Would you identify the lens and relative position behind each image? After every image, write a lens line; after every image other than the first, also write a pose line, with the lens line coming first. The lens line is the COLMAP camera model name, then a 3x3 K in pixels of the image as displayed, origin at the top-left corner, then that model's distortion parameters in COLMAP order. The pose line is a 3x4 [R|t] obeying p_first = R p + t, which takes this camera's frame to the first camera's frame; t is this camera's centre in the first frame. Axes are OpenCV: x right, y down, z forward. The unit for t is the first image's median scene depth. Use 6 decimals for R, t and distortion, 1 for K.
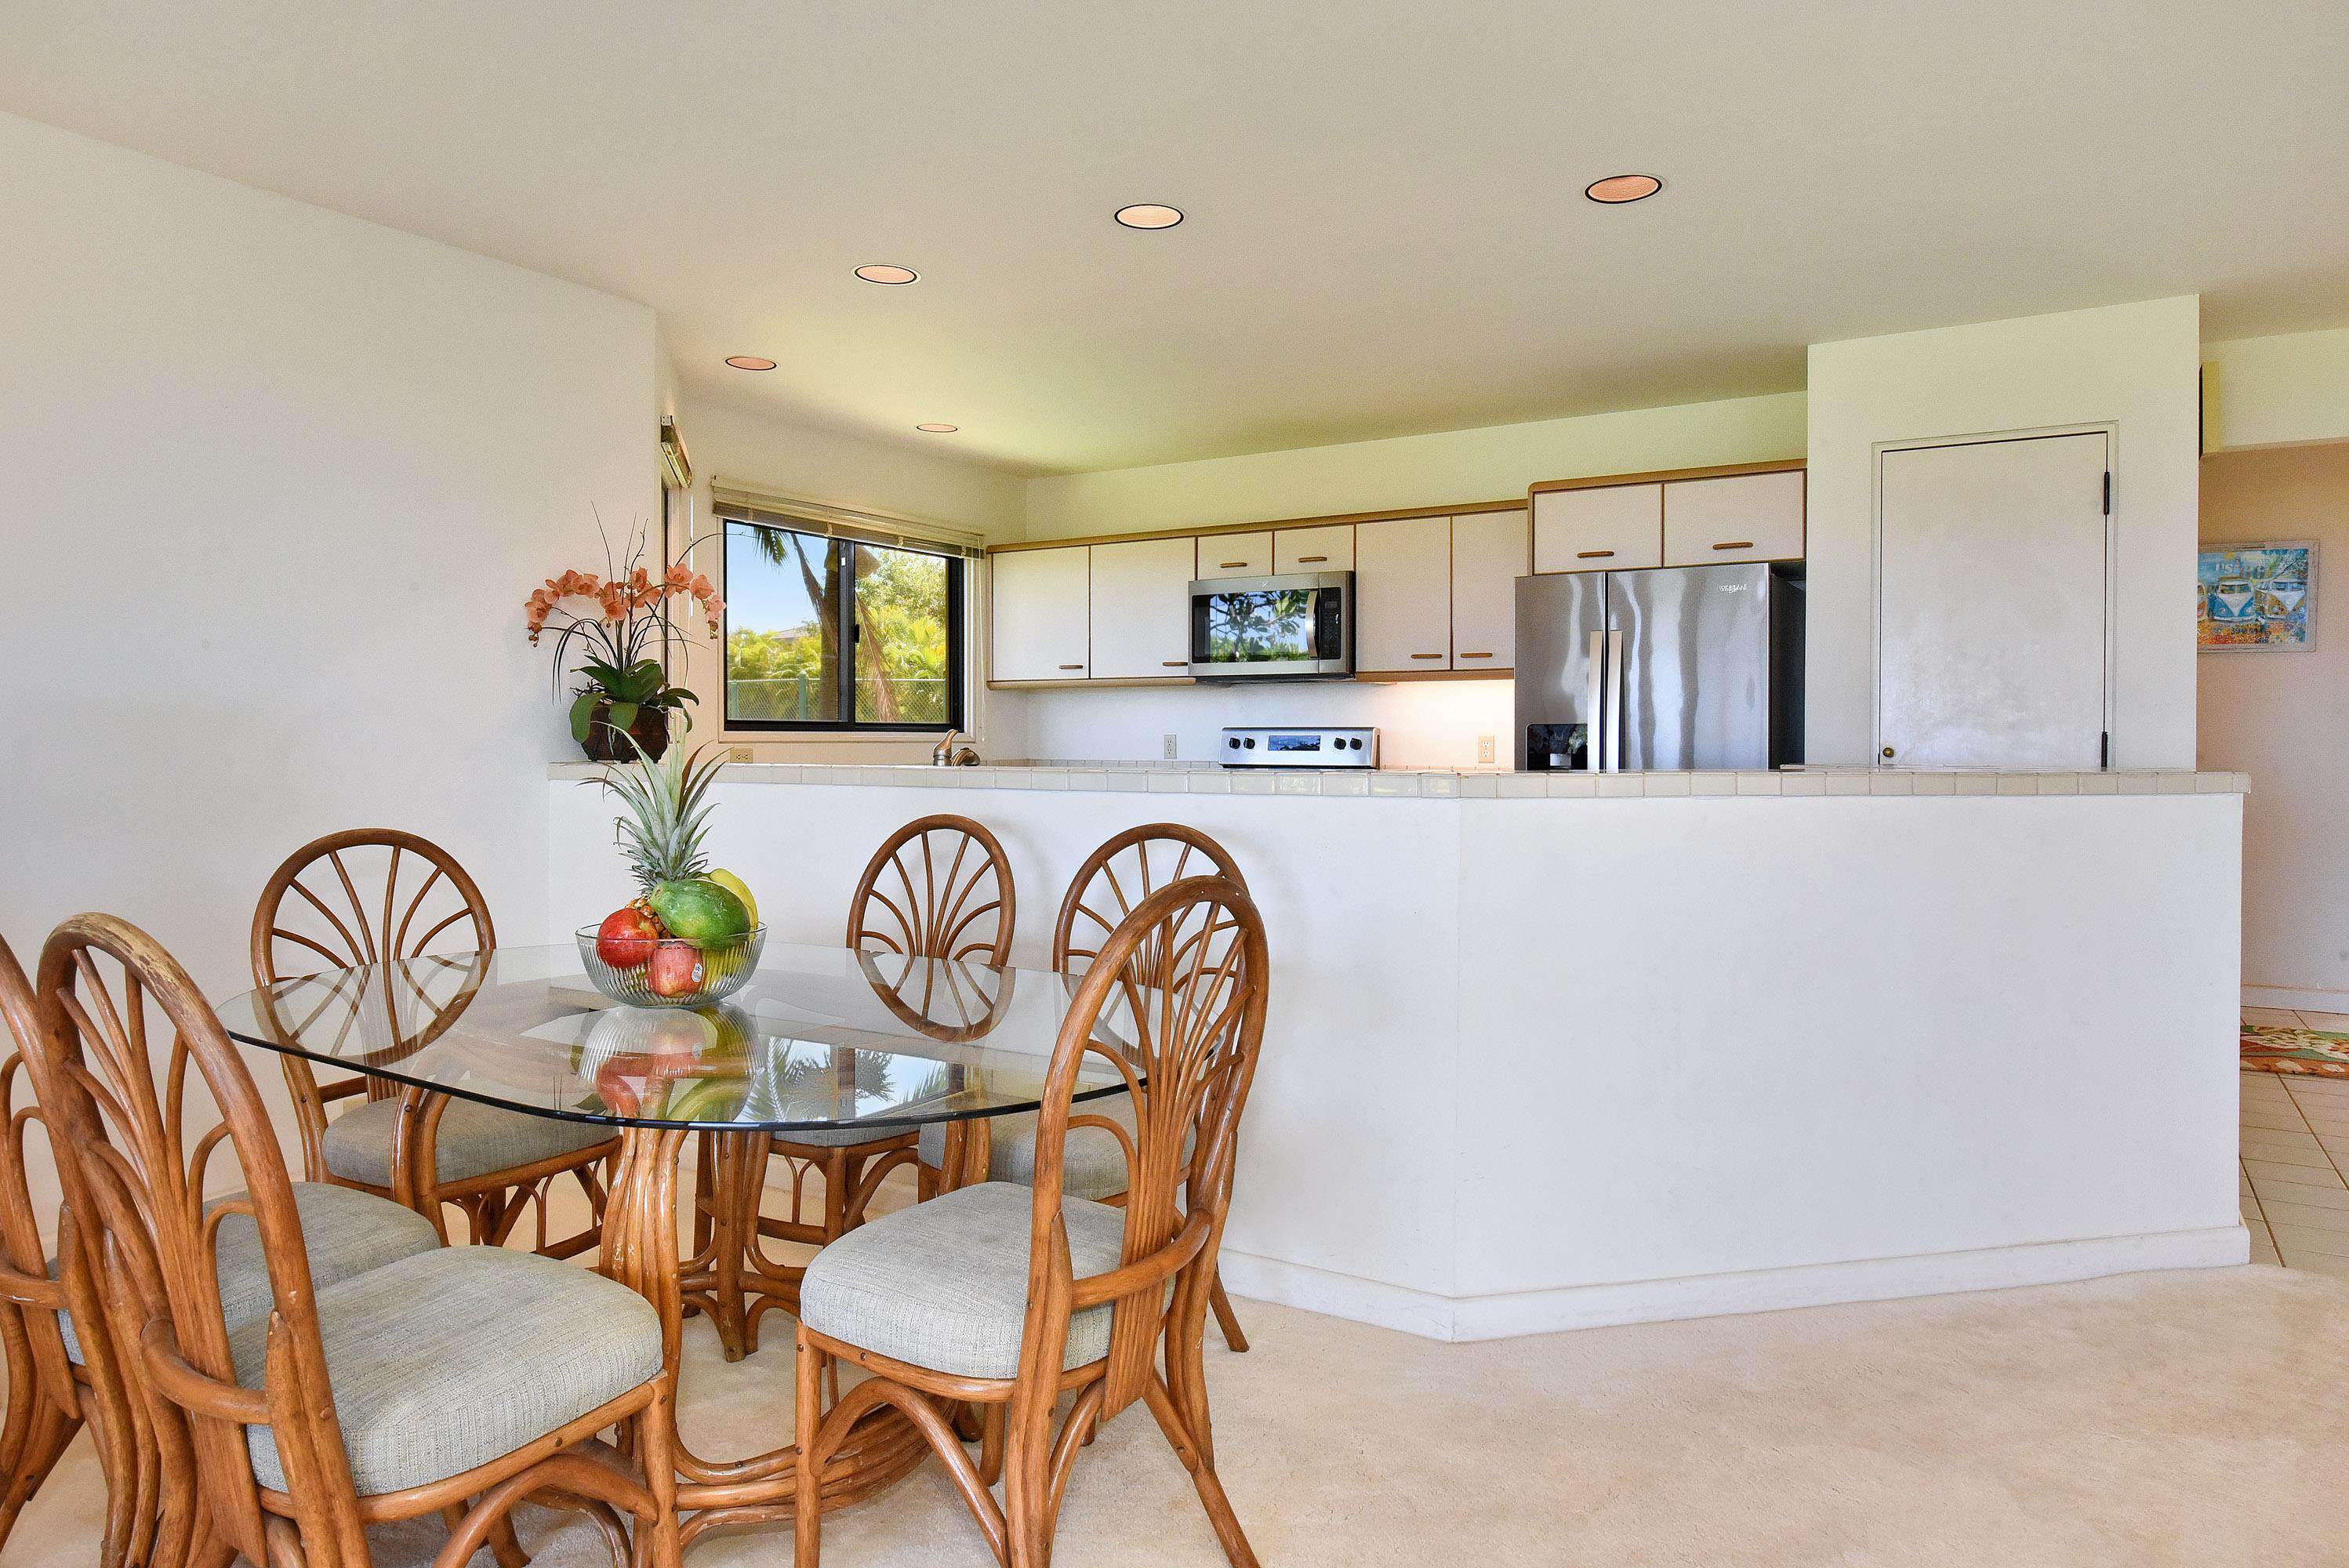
lens RADIAL K [[1405.2, 0, 1226.9], [0, 1405.2, 748.6], [0, 0, 1]] dist [-0.013998, 0.000017]
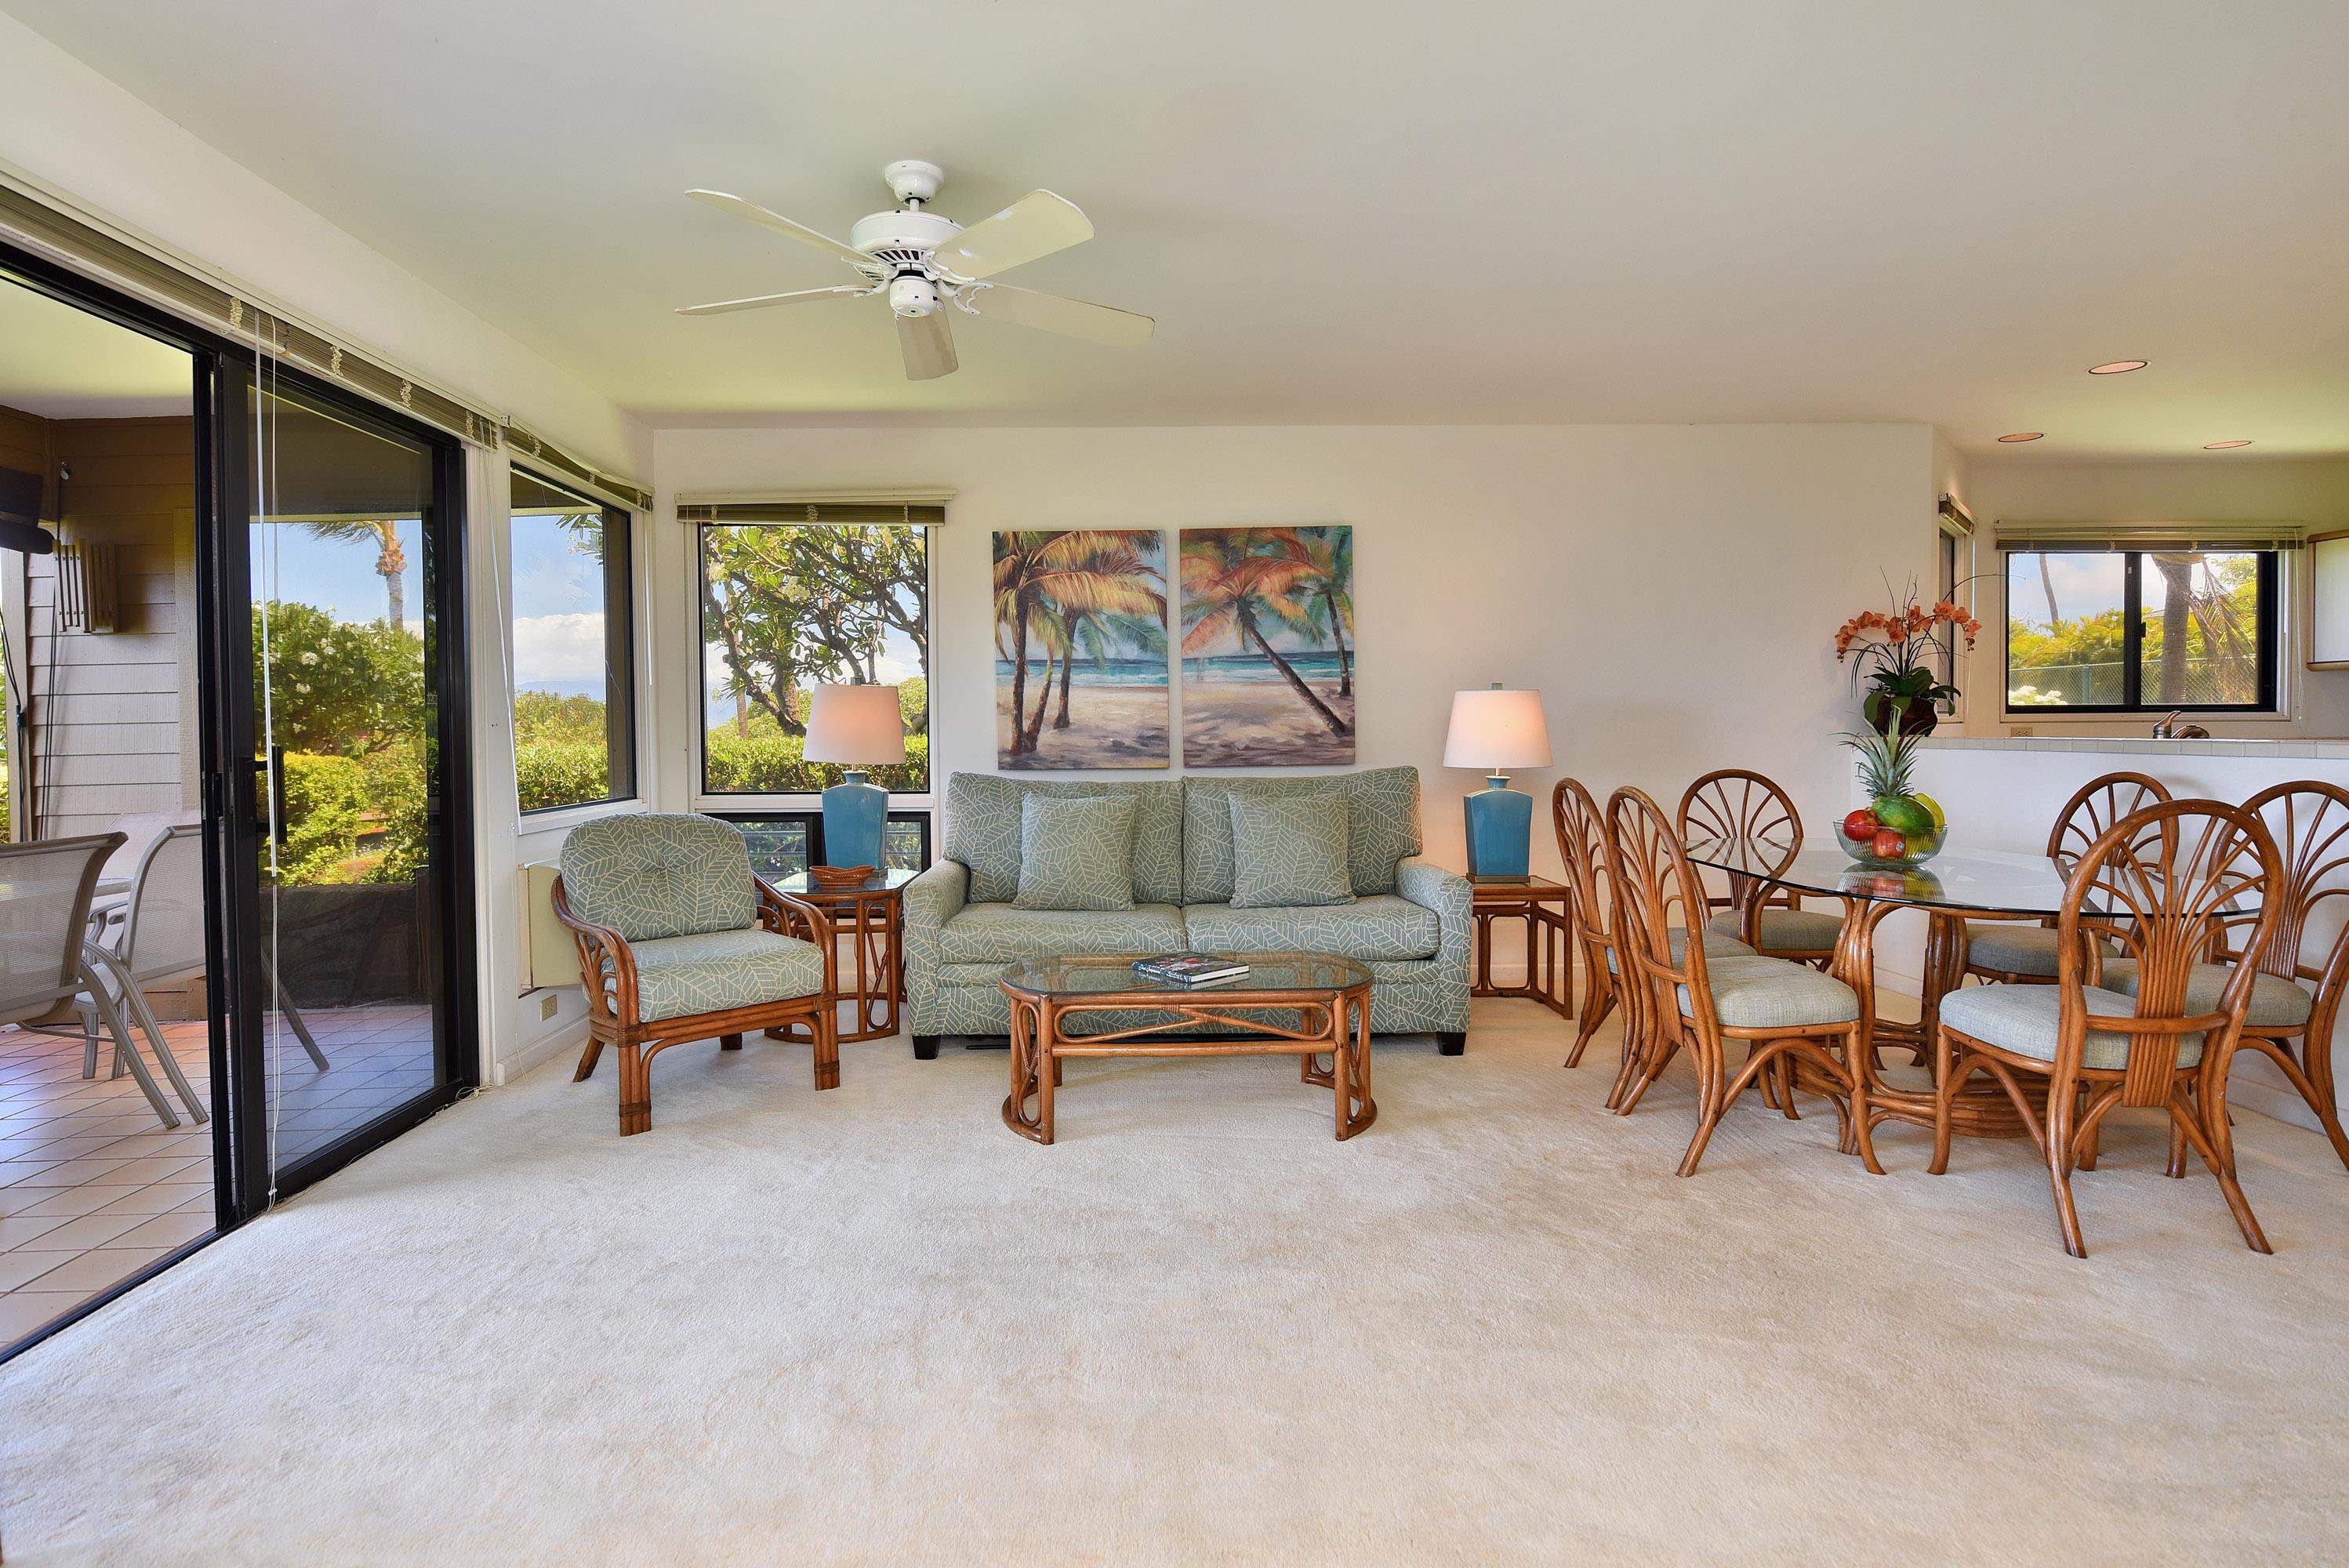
lens RADIAL K [[1192.0, 0, 1122.1], [0, 1192.0, 738.7], [0, 0, 1]] dist [-0.008492, 0.003353]
pose [[0.504939, 0.003551, -0.863148, 0.216302], [0.000643, 0.999990, 0.004490, 0.005194], [0.863155, -0.002822, 0.504932, -0.319566]]
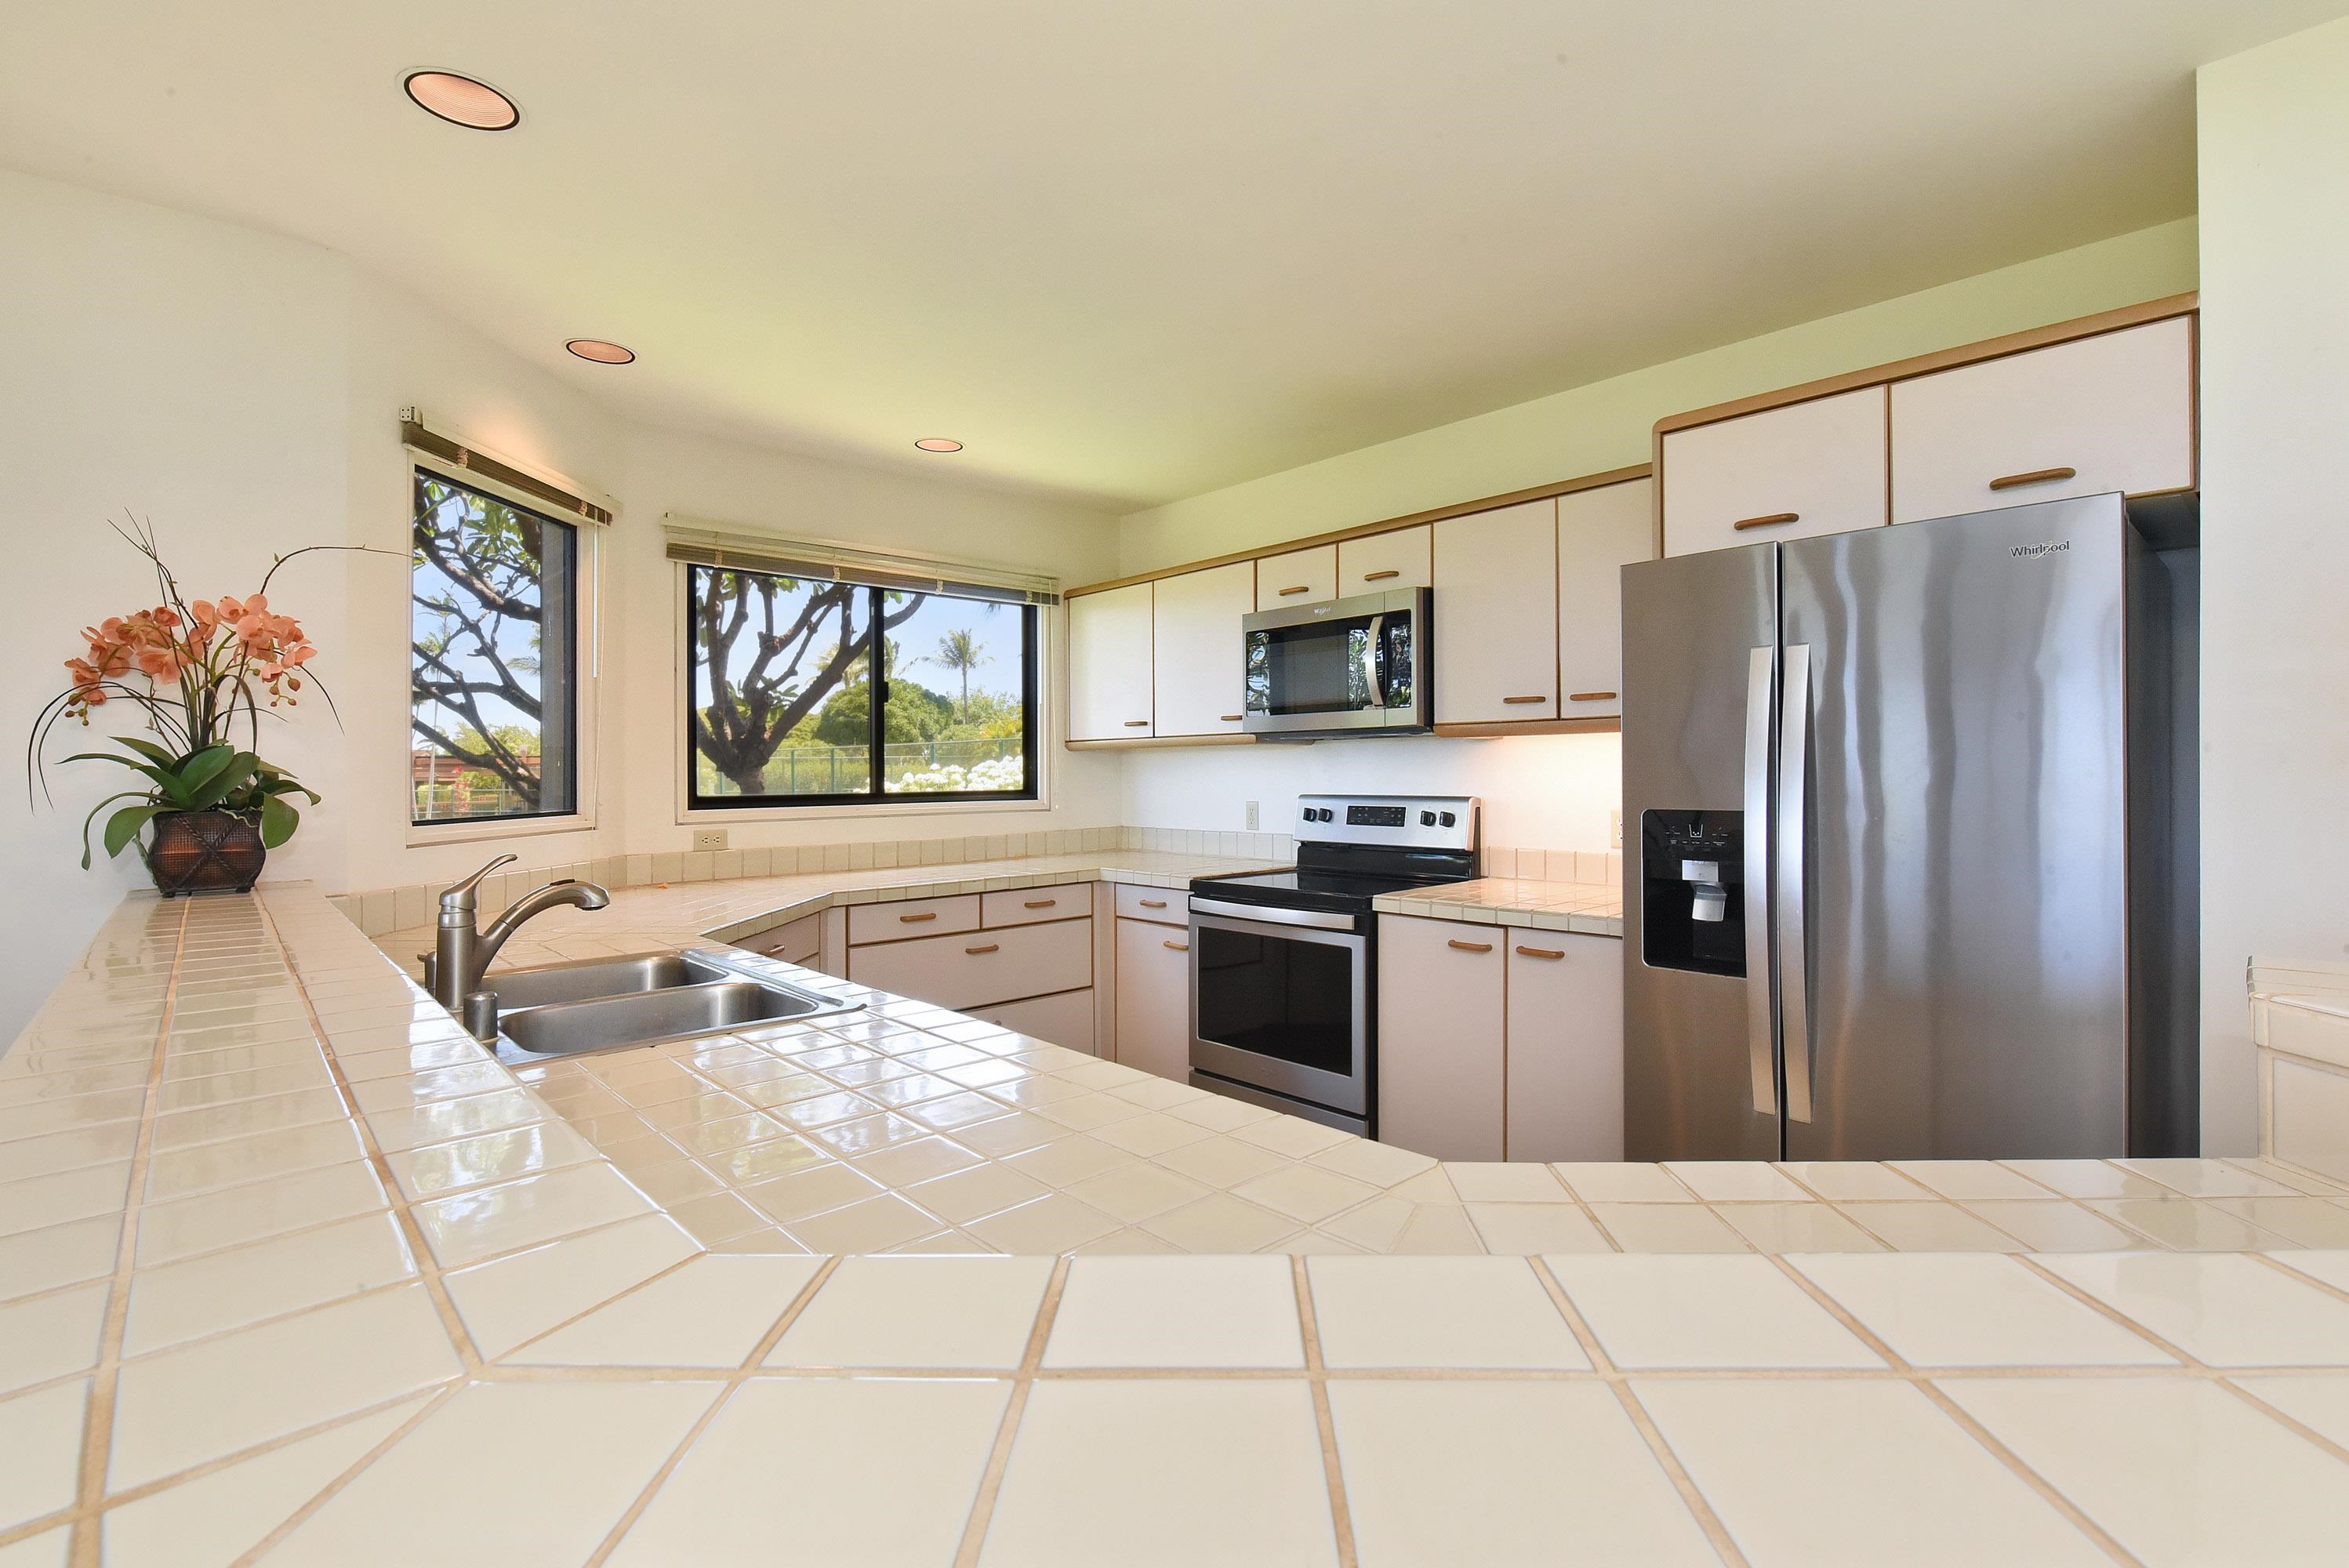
lens RADIAL K [[1032.6, 0, 1307.2], [0, 1032.6, 775.8], [0, 0, 1]] dist [-0.008735, -0.000556]
pose [[0.974816, -0.011308, -0.222722, 0.182029], [0.011743, 0.999931, 0.000627, -0.035940], [0.222699, -0.003227, 0.974882, 0.570551]]
